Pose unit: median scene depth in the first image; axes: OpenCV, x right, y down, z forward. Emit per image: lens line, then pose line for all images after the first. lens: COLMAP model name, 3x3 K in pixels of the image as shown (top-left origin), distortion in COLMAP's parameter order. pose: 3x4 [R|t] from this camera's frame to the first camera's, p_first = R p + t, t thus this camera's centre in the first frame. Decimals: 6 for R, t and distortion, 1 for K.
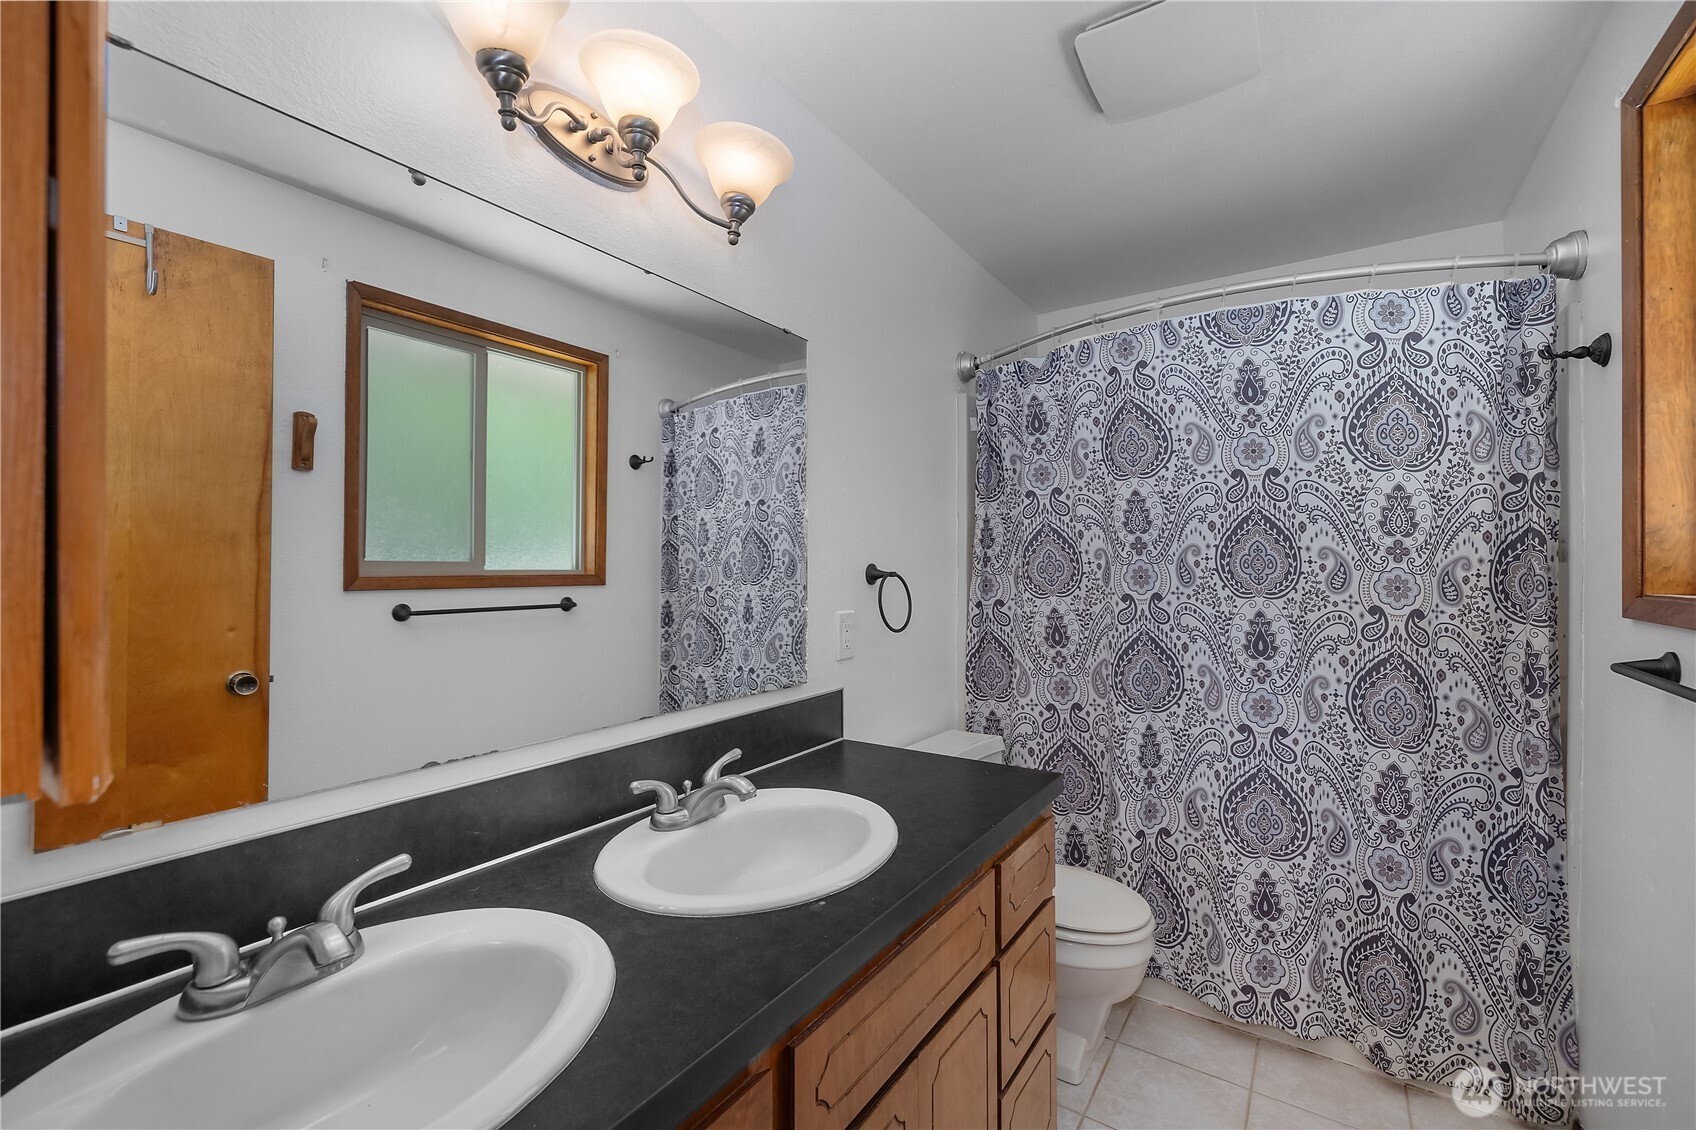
lens RADIAL K [[731.1, 0, 859.0], [0, 731.1, 564.9], [0, 0, 1]] dist [-0.002914, 0.000497]
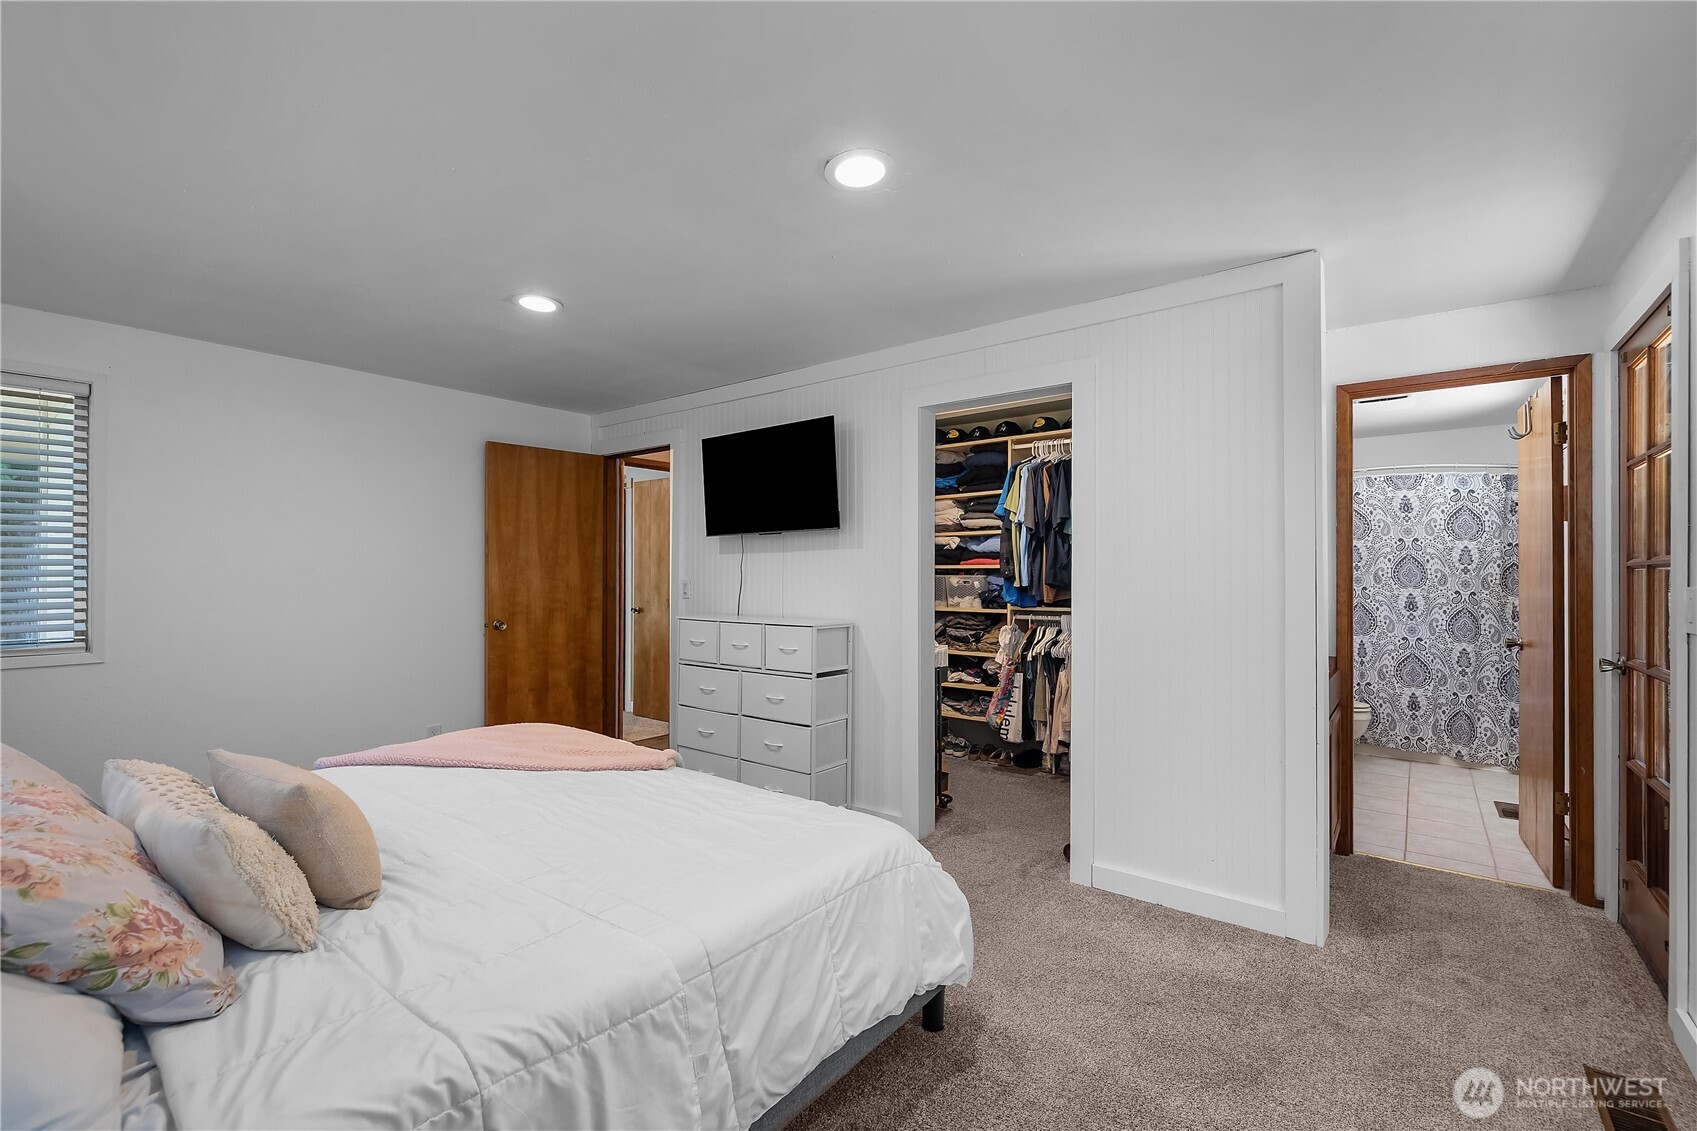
lens RADIAL K [[731.6, 0, 875.1], [0, 731.6, 571.5], [0, 0, 1]] dist [-0.002914, 0.000497]
pose [[0.997431, 0.000518, -0.071636, -1.180687], [-0.000941, 0.999982, -0.005879, 0.003142], [0.071632, 0.005932, 0.997414, -1.751100]]
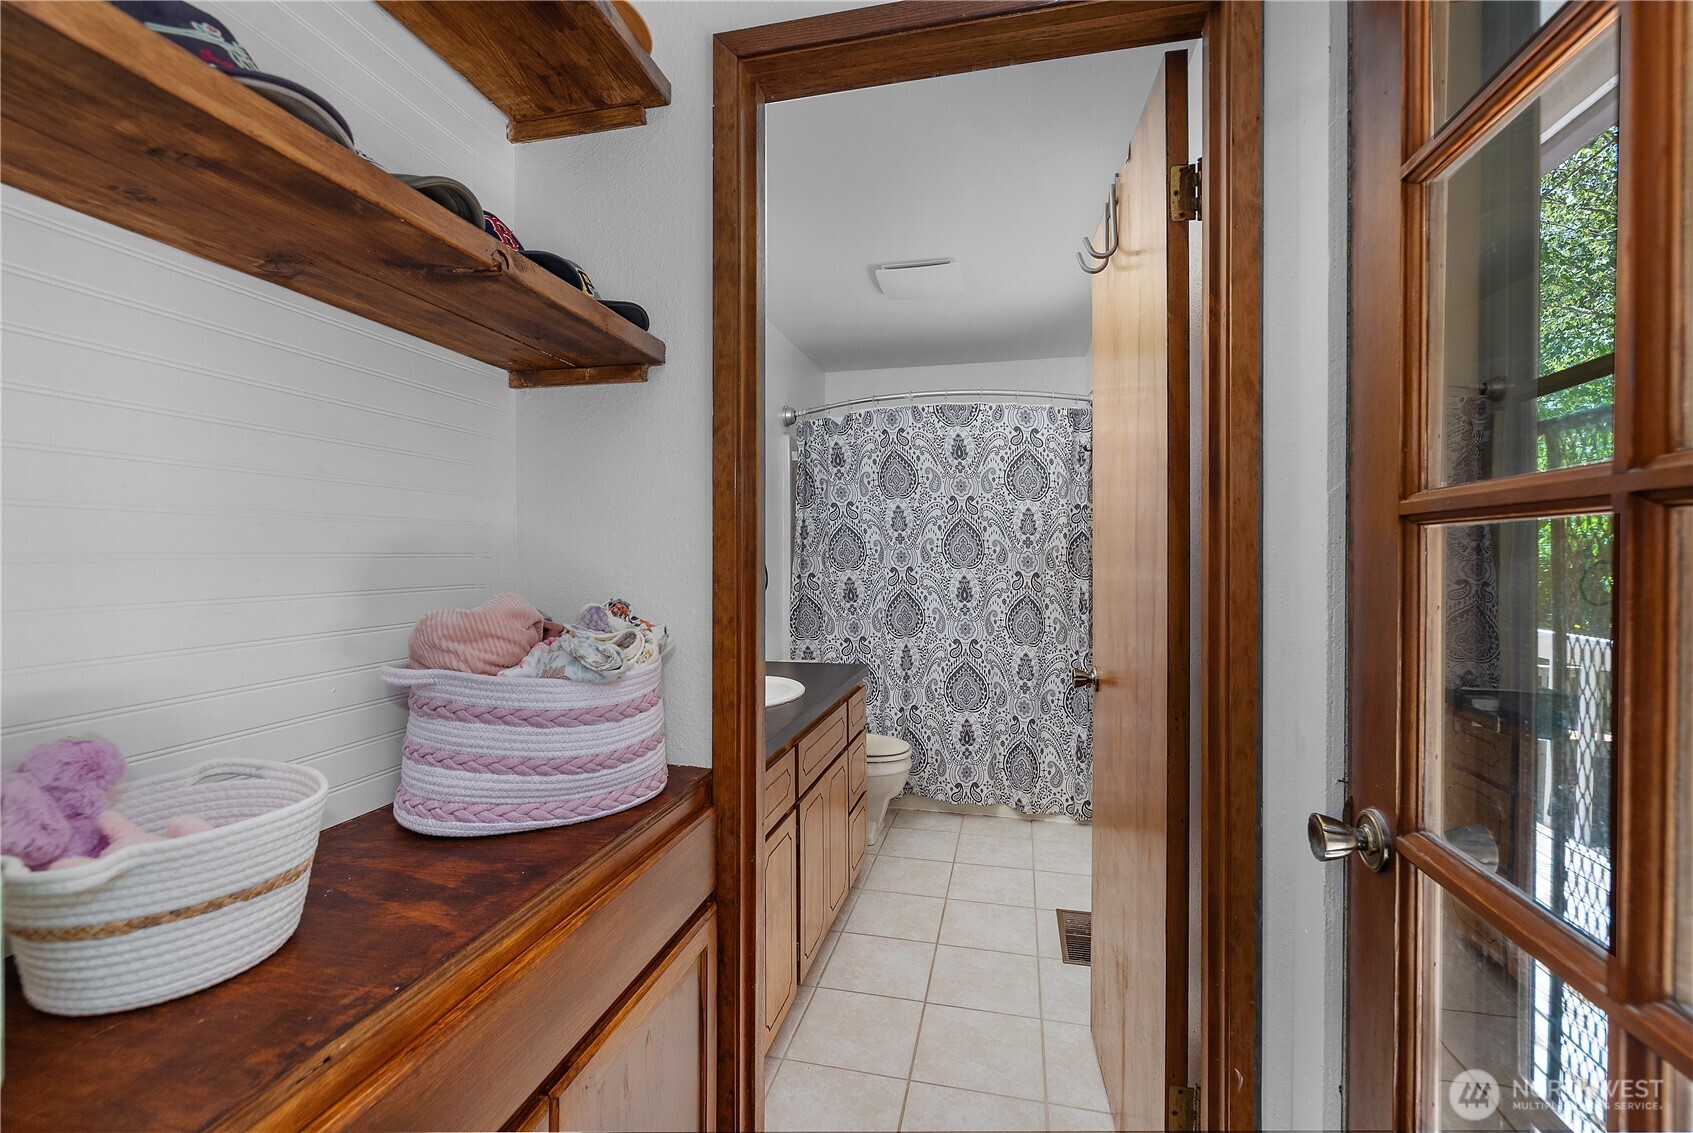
lens RADIAL K [[729.9, 0, 858.4], [0, 729.9, 559.9], [0, 0, 1]] dist [-0.002914, 0.000497]
pose [[0.937107, -0.005691, 0.348996, -0.326243], [0.001857, 0.999934, 0.011322, 0.003867], [-0.349038, -0.009961, 0.937056, -0.600112]]
